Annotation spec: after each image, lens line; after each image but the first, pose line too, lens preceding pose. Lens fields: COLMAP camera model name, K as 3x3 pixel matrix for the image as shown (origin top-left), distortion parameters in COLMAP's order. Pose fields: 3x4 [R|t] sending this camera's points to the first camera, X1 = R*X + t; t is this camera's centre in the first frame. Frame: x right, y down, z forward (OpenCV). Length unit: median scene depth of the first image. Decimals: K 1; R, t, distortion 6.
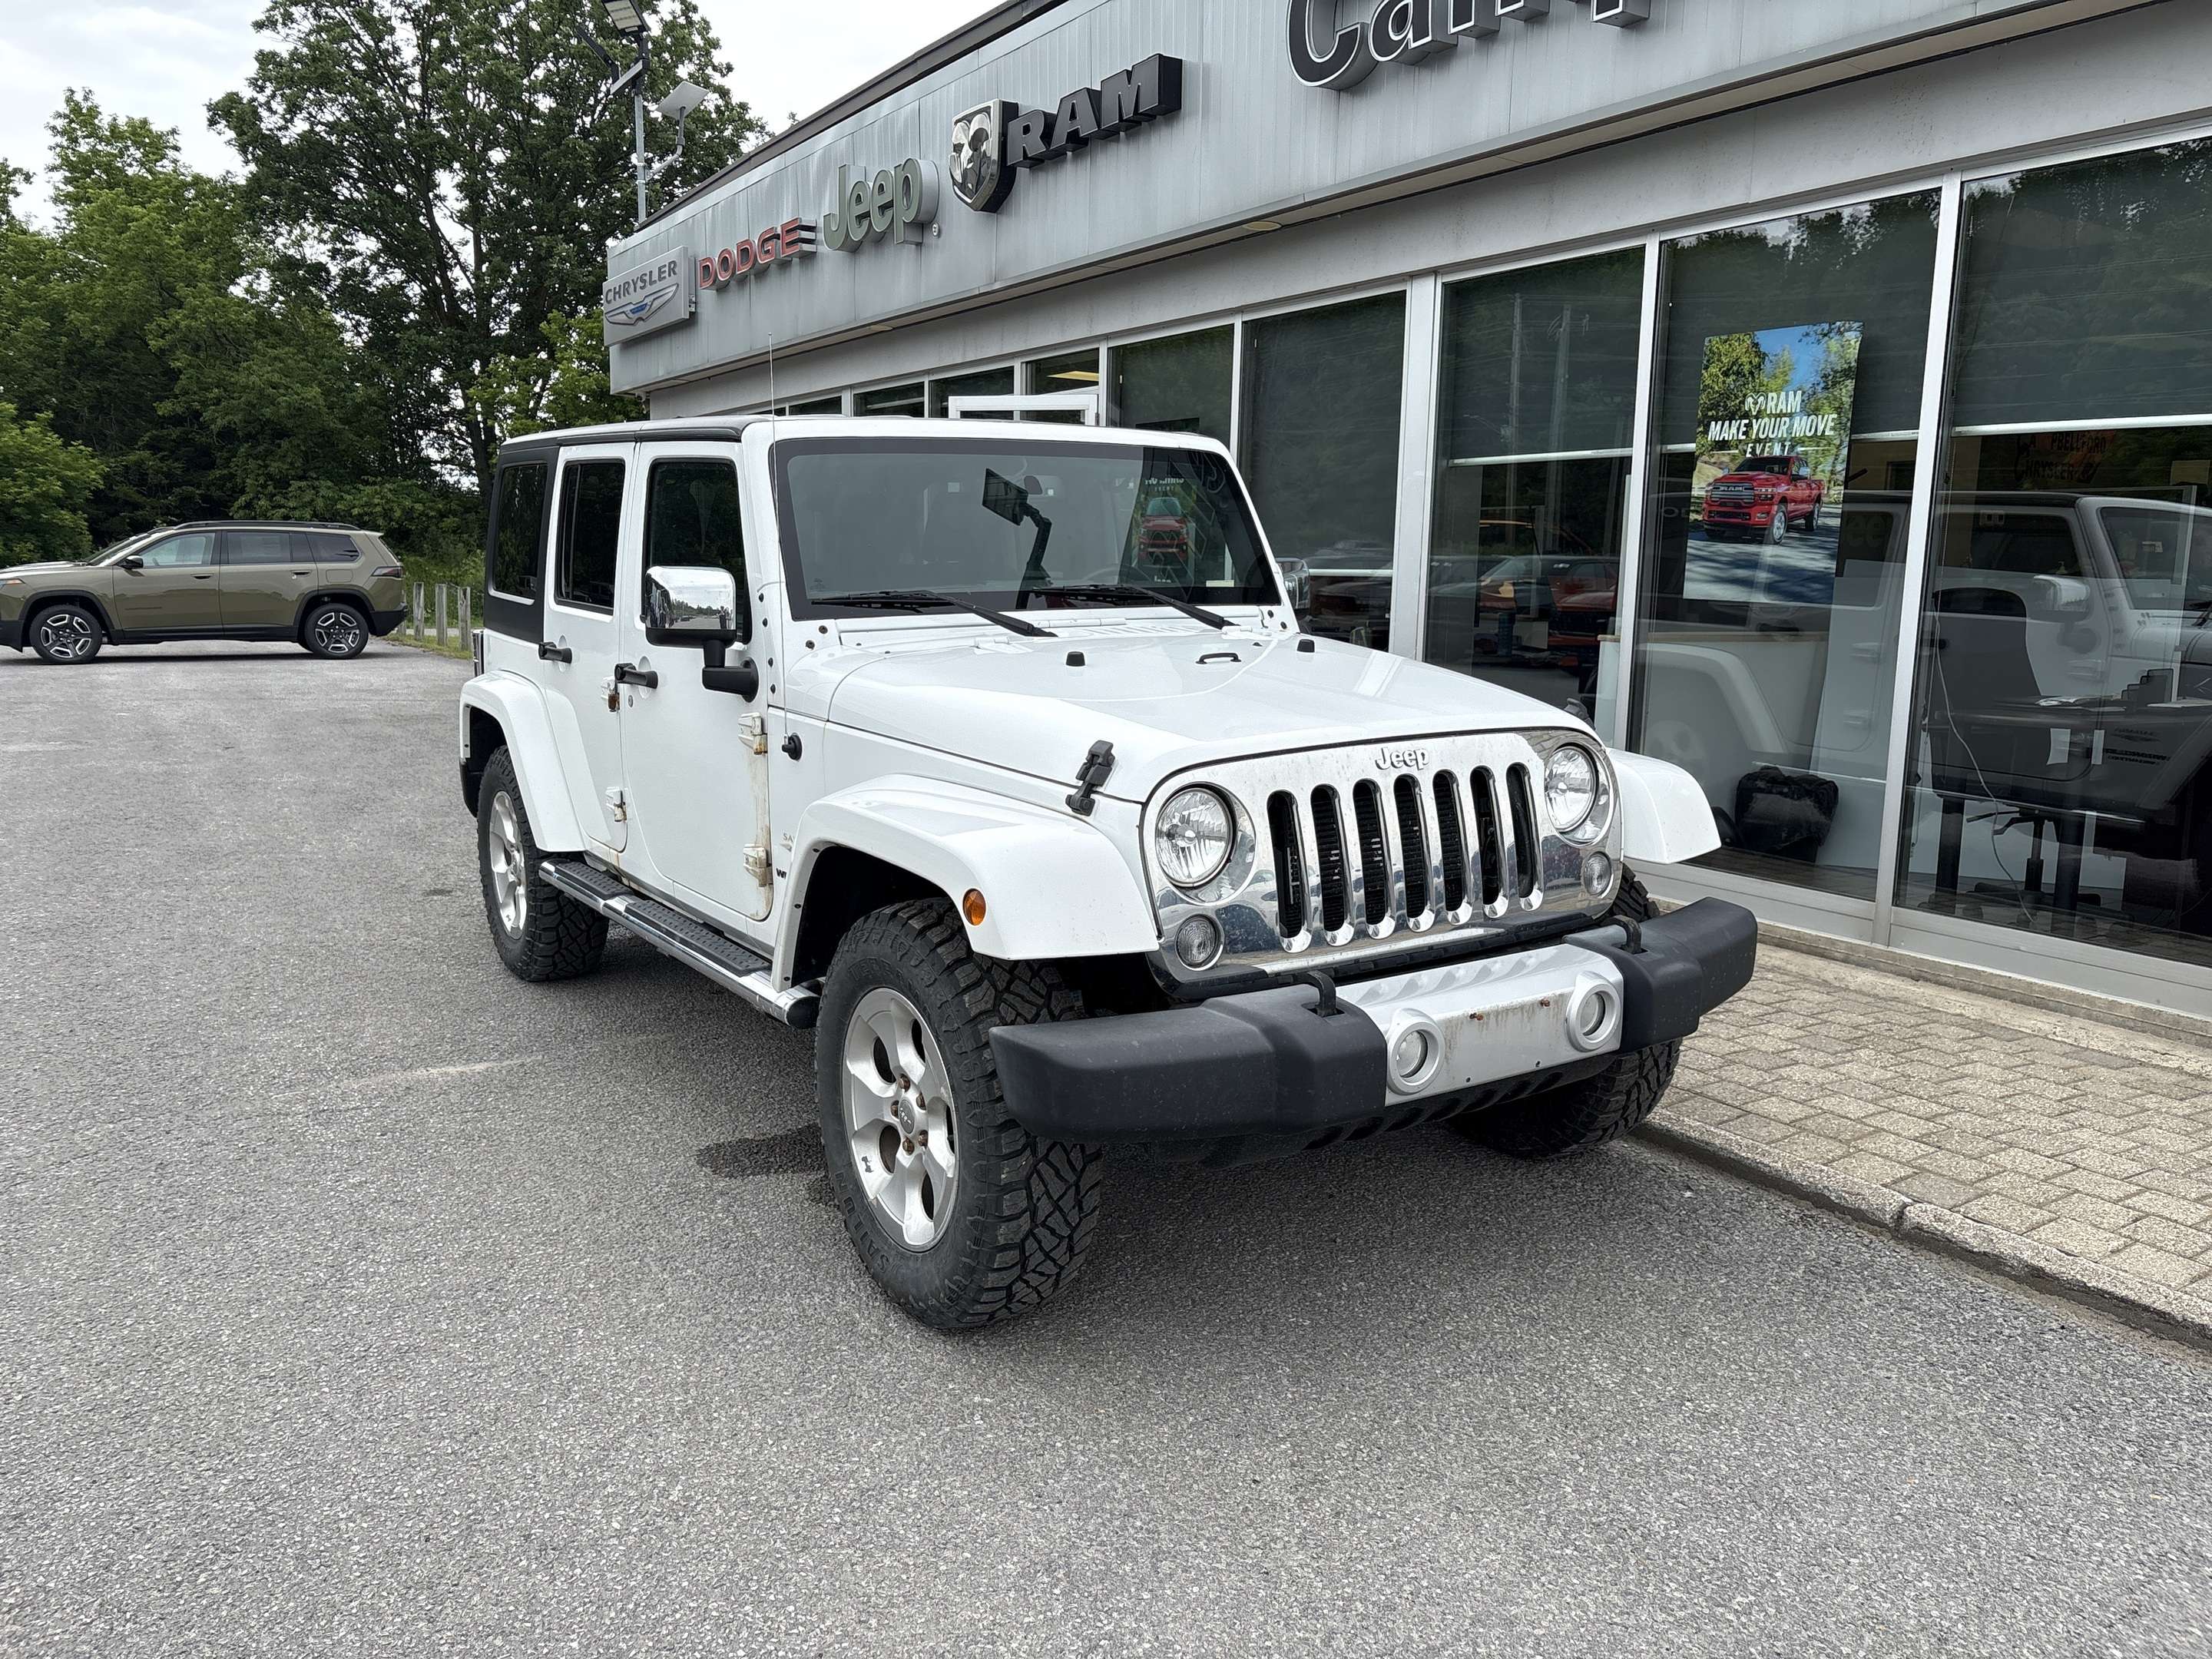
lens RADIAL K [[1675.5, 0, 1104.4], [0, 1675.5, 814.6], [0, 0, 1]] dist [0.051269, -0.057084]
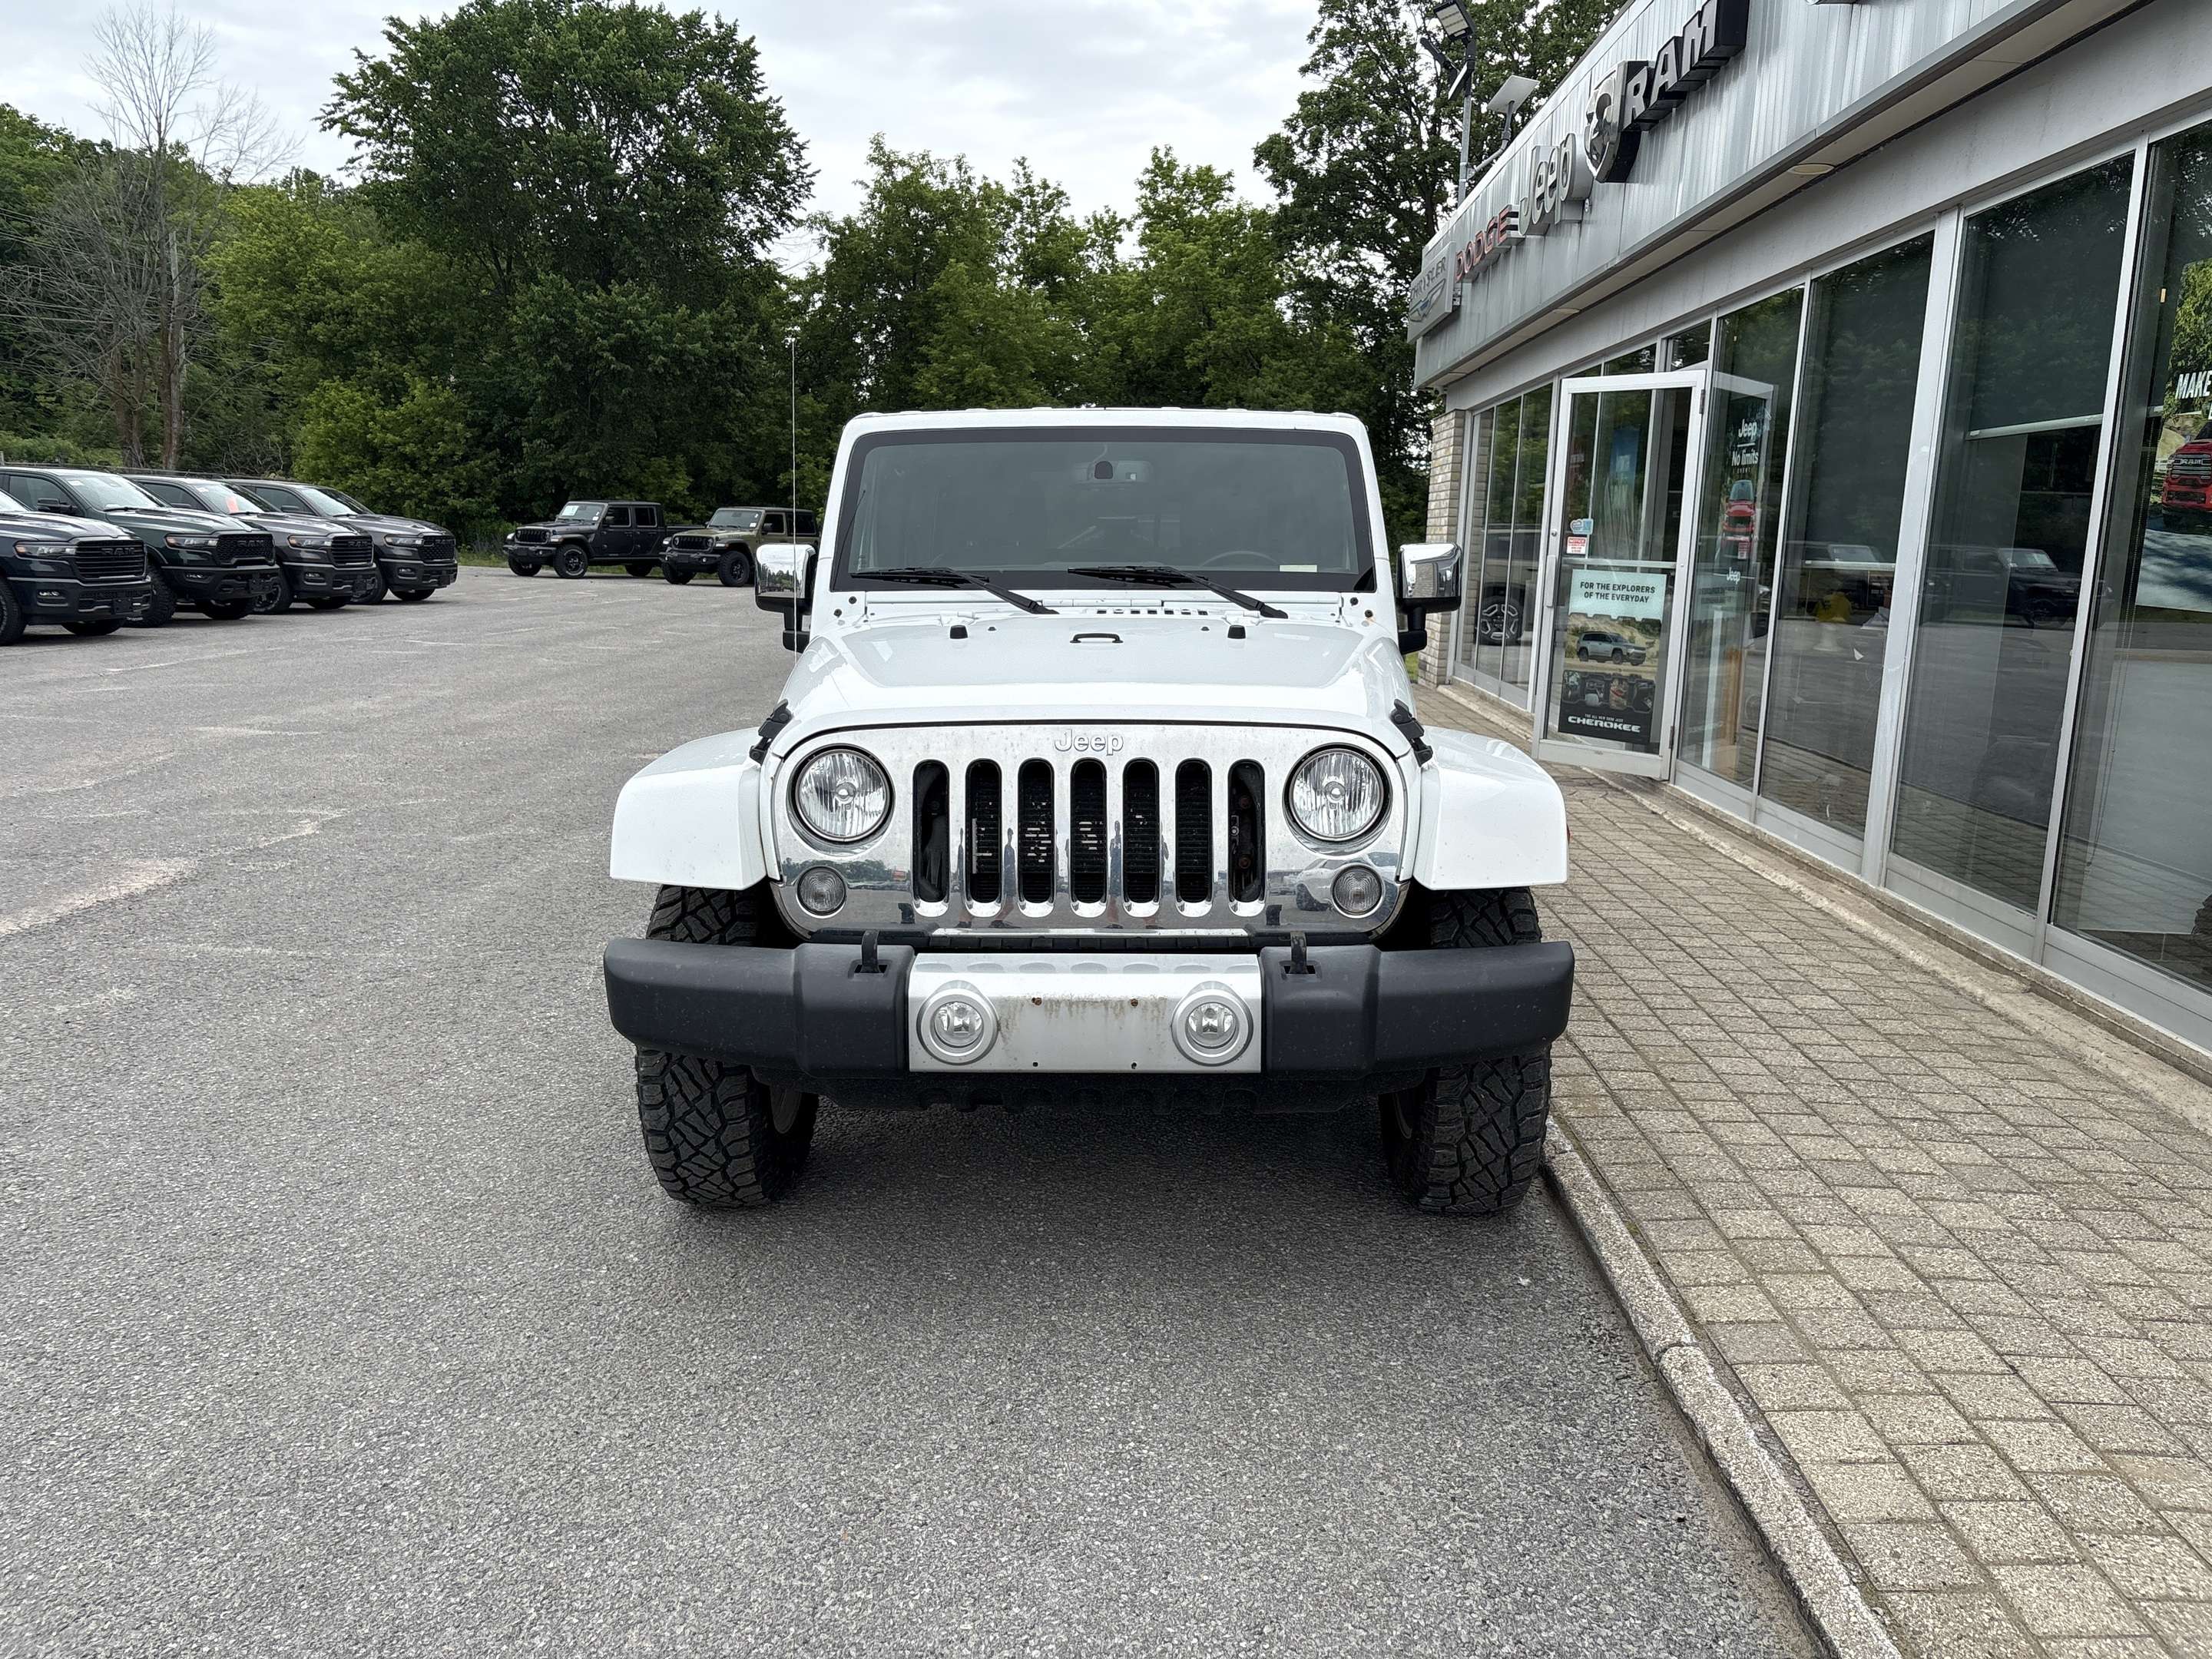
lens RADIAL K [[1664.0, 0, 1106.0], [0, 1664.0, 829.5], [0, 0, 1]] dist [0.049779, -0.068882]
pose [[0.829609, 0.103808, -0.548610, 0.540358], [-0.096457, 0.994438, 0.042306, -0.018319], [0.549950, 0.017819, 0.835007, 0.141822]]
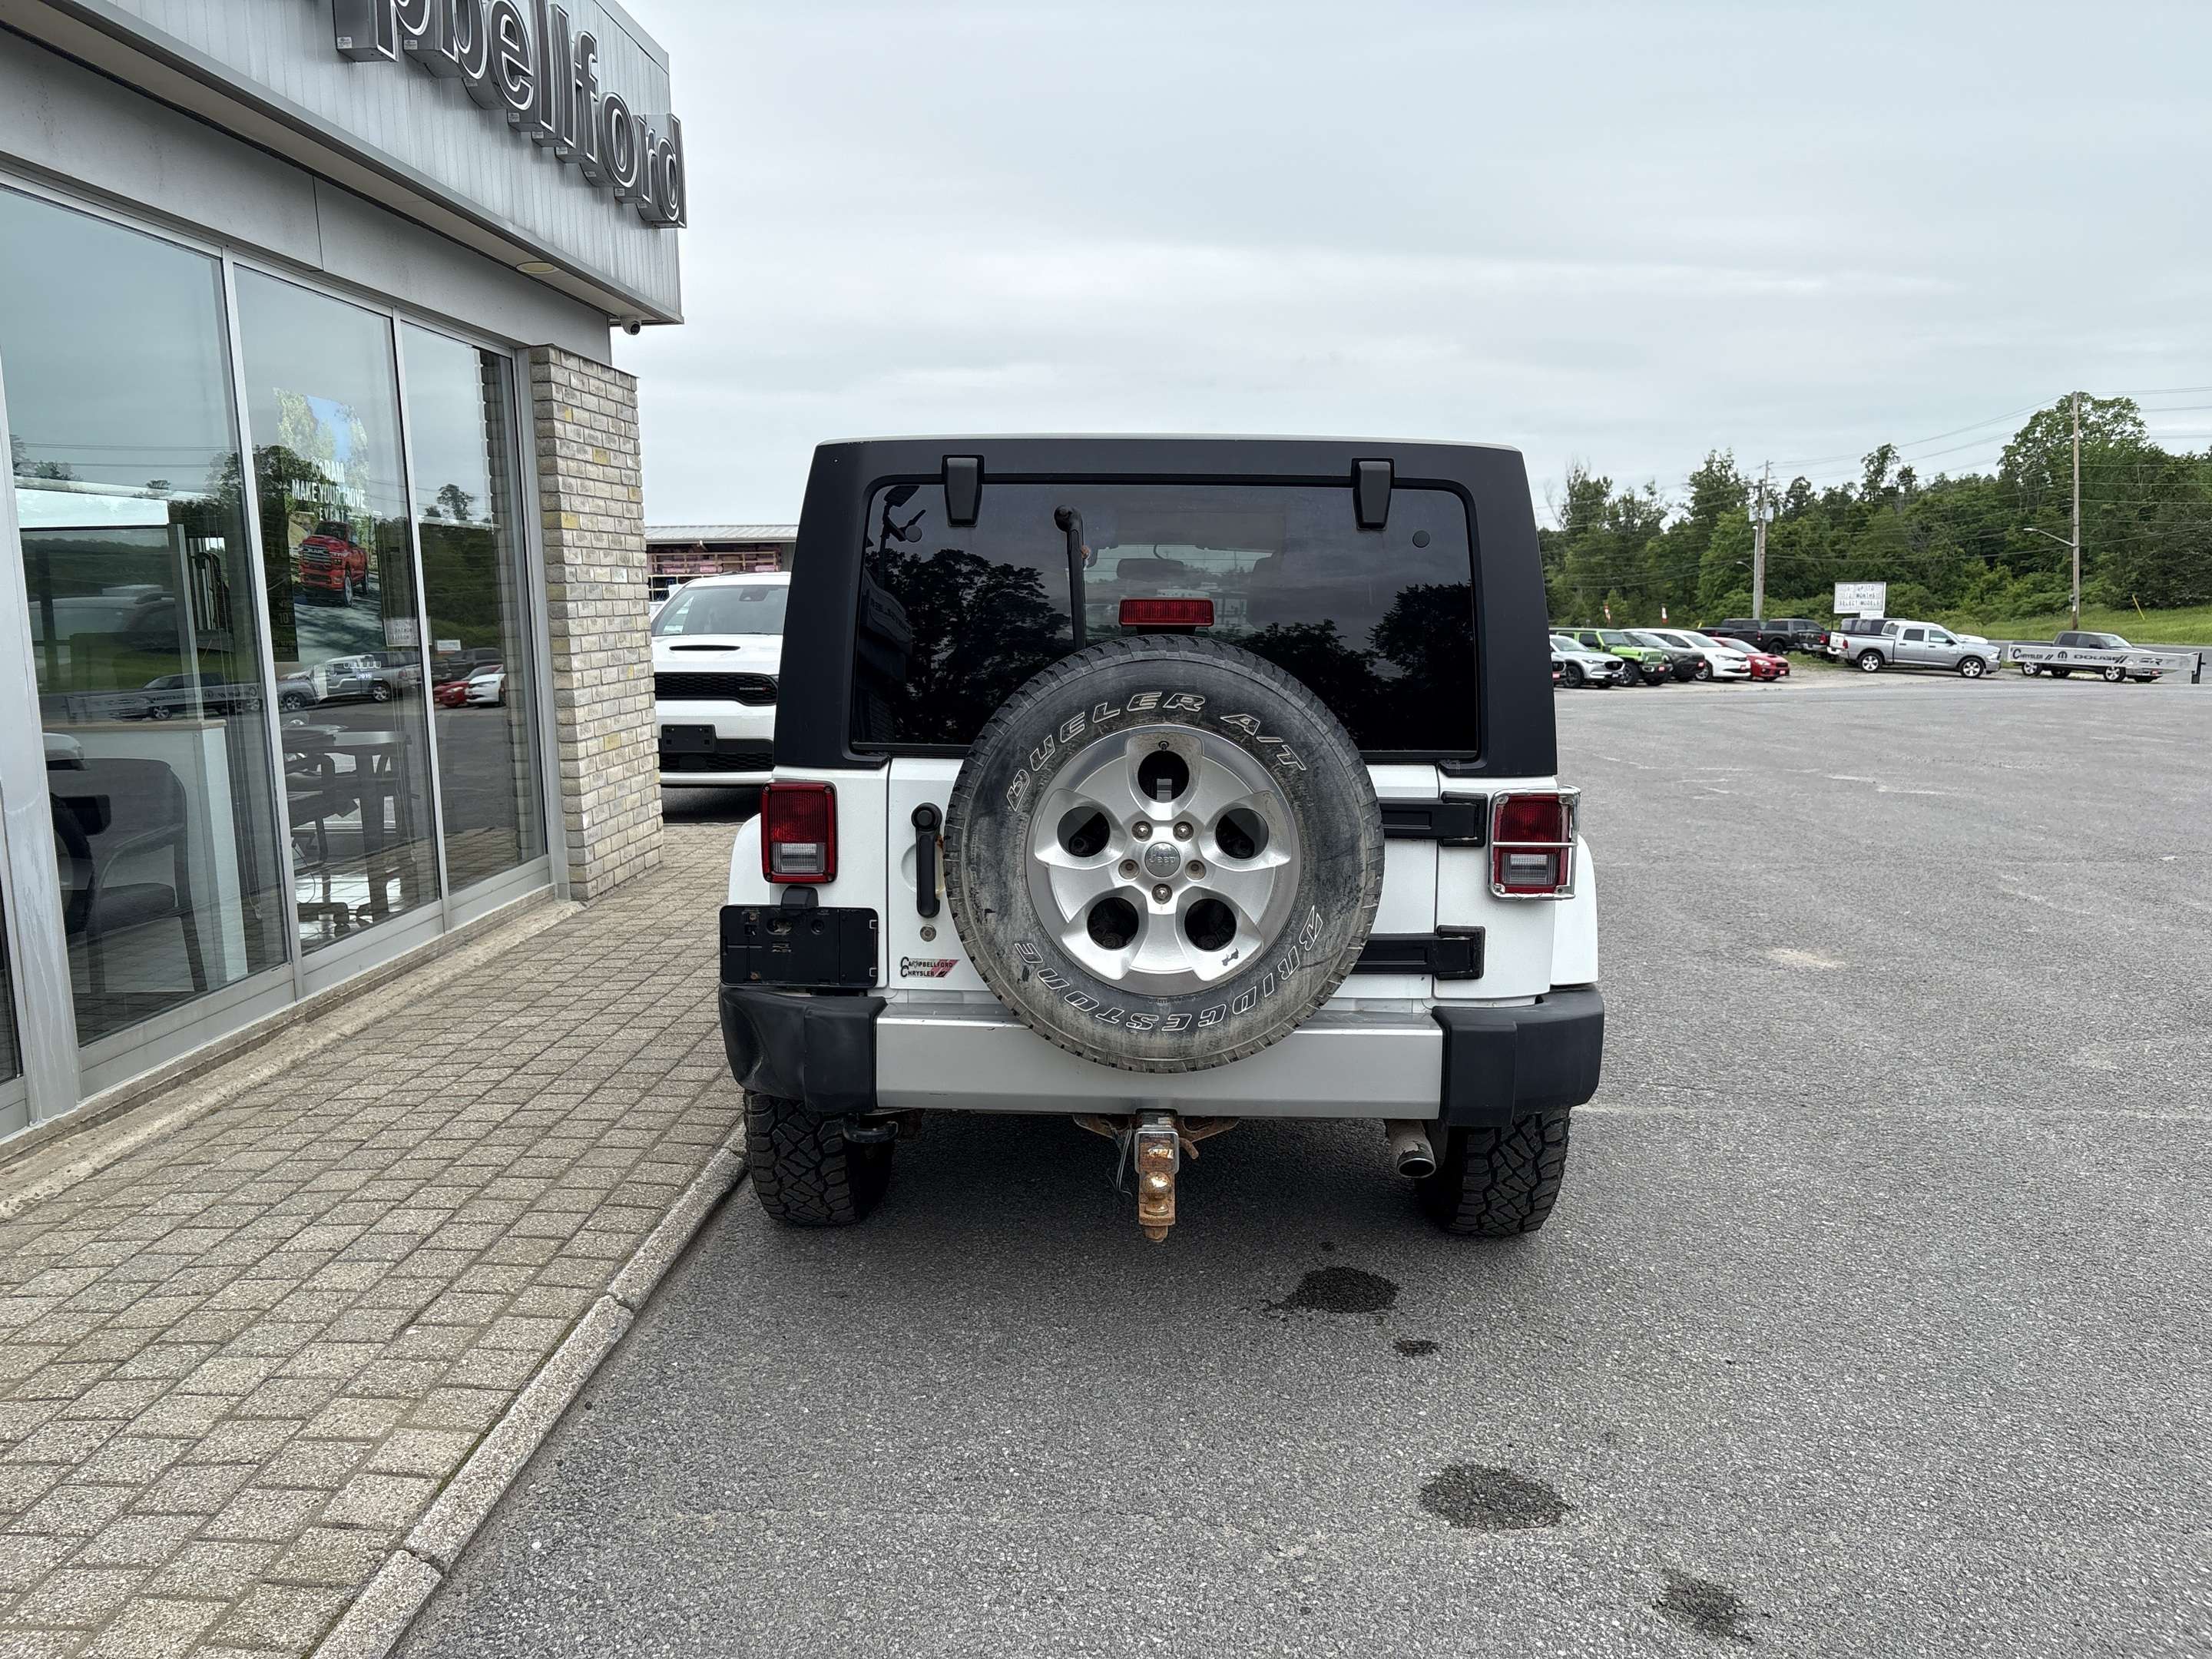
lens RADIAL K [[1627.0, 0, 1076.3], [0, 1627.0, 814.0], [0, 0, 1]] dist [0.105157, -0.118196]
pose [[-0.817389, -0.079708, 0.570545, -0.750988], [0.090781, 0.960186, 0.264199, -0.354387], [-0.568888, 0.267748, -0.777610, 2.090673]]
